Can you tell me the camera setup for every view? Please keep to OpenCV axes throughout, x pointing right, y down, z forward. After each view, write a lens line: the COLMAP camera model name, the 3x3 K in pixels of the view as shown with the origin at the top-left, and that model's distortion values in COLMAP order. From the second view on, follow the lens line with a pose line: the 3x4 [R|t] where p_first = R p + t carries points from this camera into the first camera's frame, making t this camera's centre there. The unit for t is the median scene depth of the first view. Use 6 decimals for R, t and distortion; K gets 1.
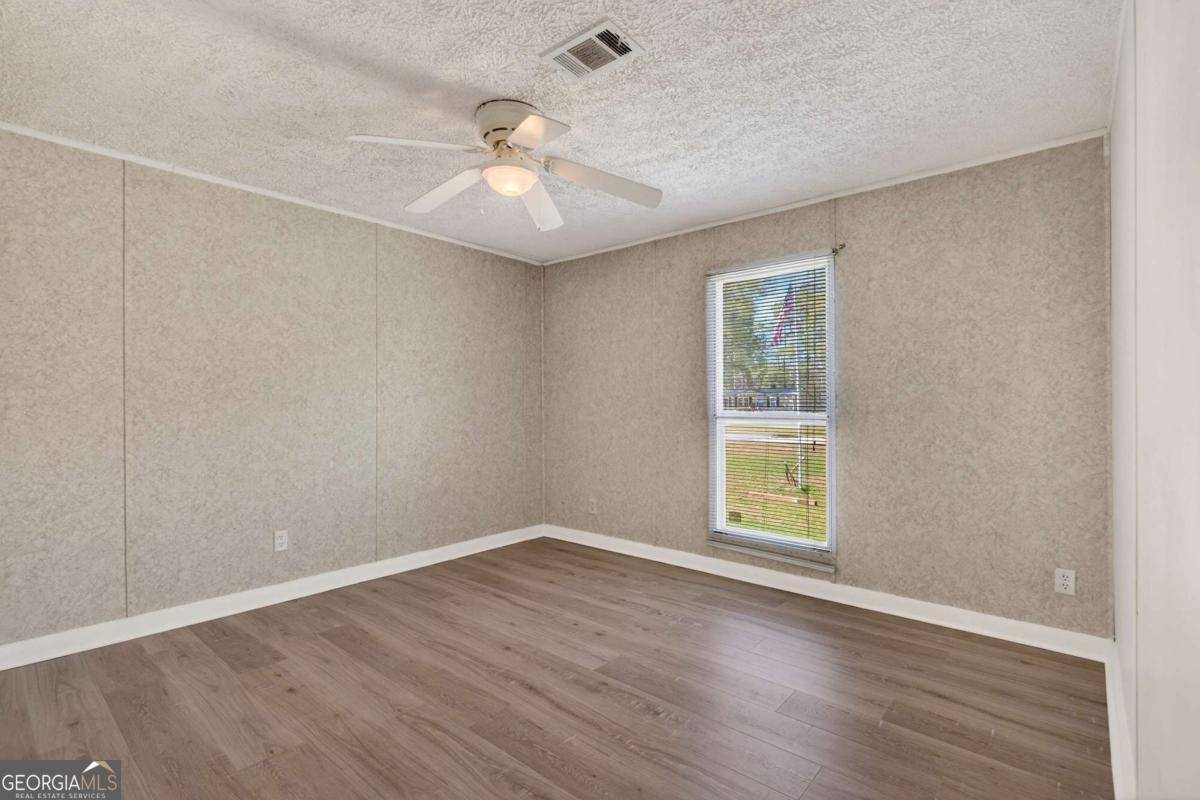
lens RADIAL K [[552.3, 0, 600.3], [0, 552.3, 398.1], [0, 0, 1]] dist [-0.003397, 0.000202]
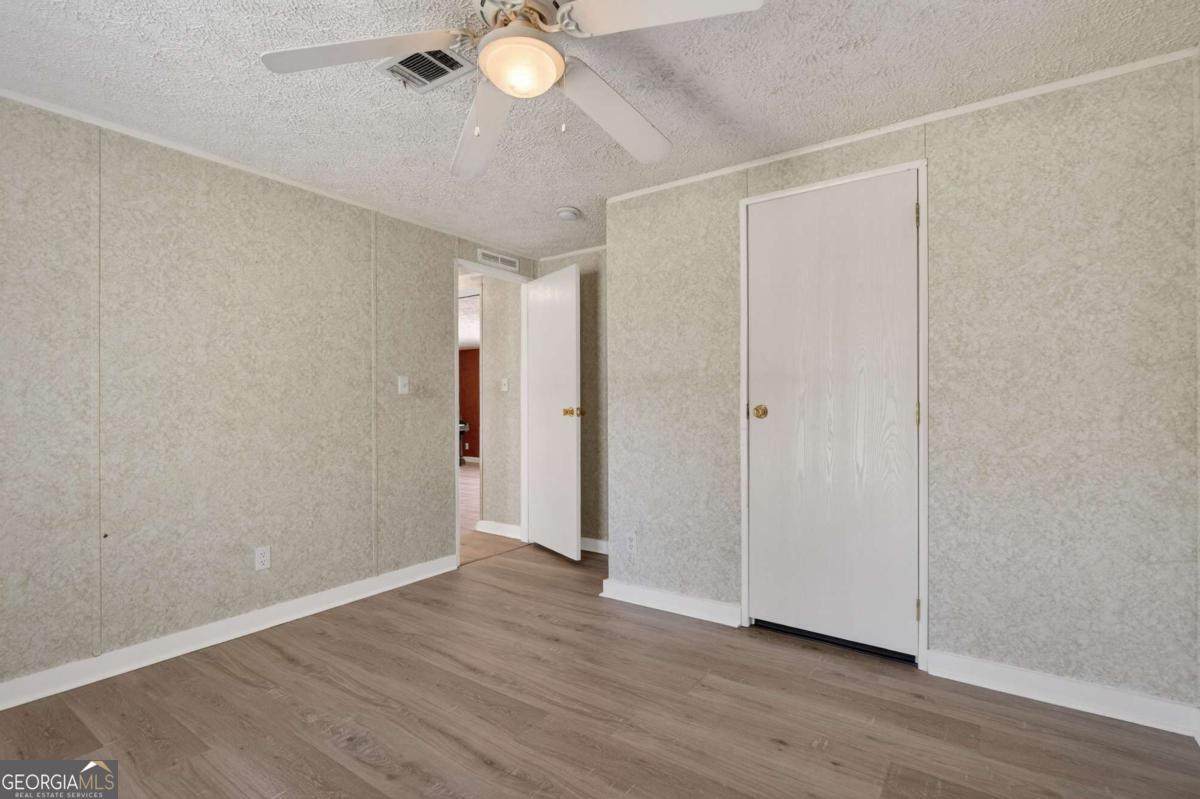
lens RADIAL K [[552.3, 0, 600.0], [0, 552.3, 401.8], [0, 0, 1]] dist [-0.003397, 0.000202]
pose [[-0.994710, 0.007702, -0.102431, -0.213957], [0.008840, 0.999904, -0.010658, 0.020078], [0.102340, -0.011508, -0.994683, 1.891388]]
